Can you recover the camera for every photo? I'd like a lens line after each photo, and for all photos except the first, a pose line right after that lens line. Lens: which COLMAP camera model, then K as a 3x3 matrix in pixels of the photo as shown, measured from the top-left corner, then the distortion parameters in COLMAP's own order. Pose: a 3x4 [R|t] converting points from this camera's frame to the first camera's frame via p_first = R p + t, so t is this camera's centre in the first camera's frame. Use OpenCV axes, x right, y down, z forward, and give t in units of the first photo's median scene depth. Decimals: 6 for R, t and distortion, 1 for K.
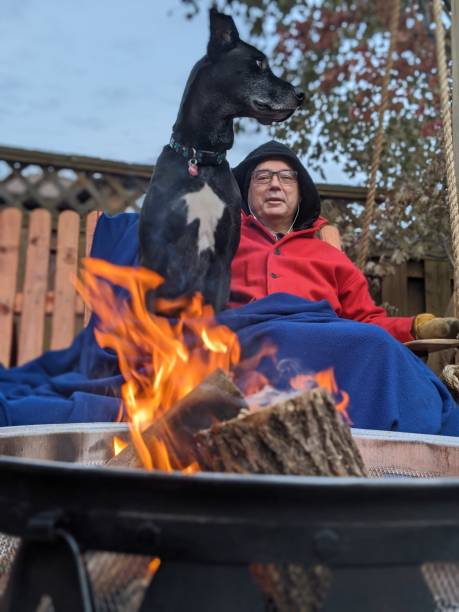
lens RADIAL K [[743.7, 0, 243.2], [0, 743.7, 280.8], [0, 0, 1]] dist [0.036957, 0.000000]
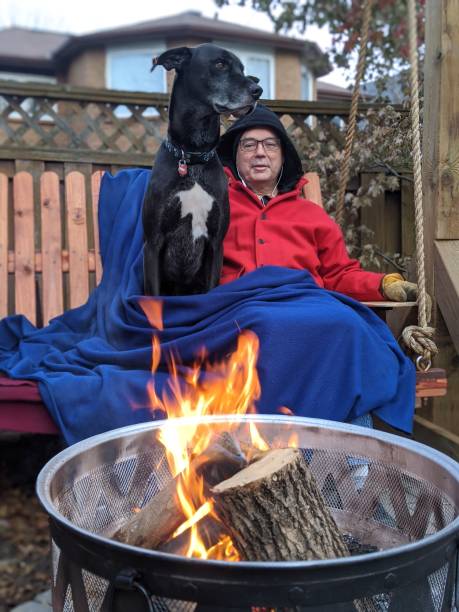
lens RADIAL K [[743.7, 0, 226.3], [0, 743.7, 282.7], [0, 0, 1]] dist [0.036957, 0.000000]
pose [[0.999676, -0.024272, -0.007709, -0.004401], [0.025345, 0.977771, 0.208140, -0.178741], [0.002486, -0.208268, 0.978069, -0.130657]]
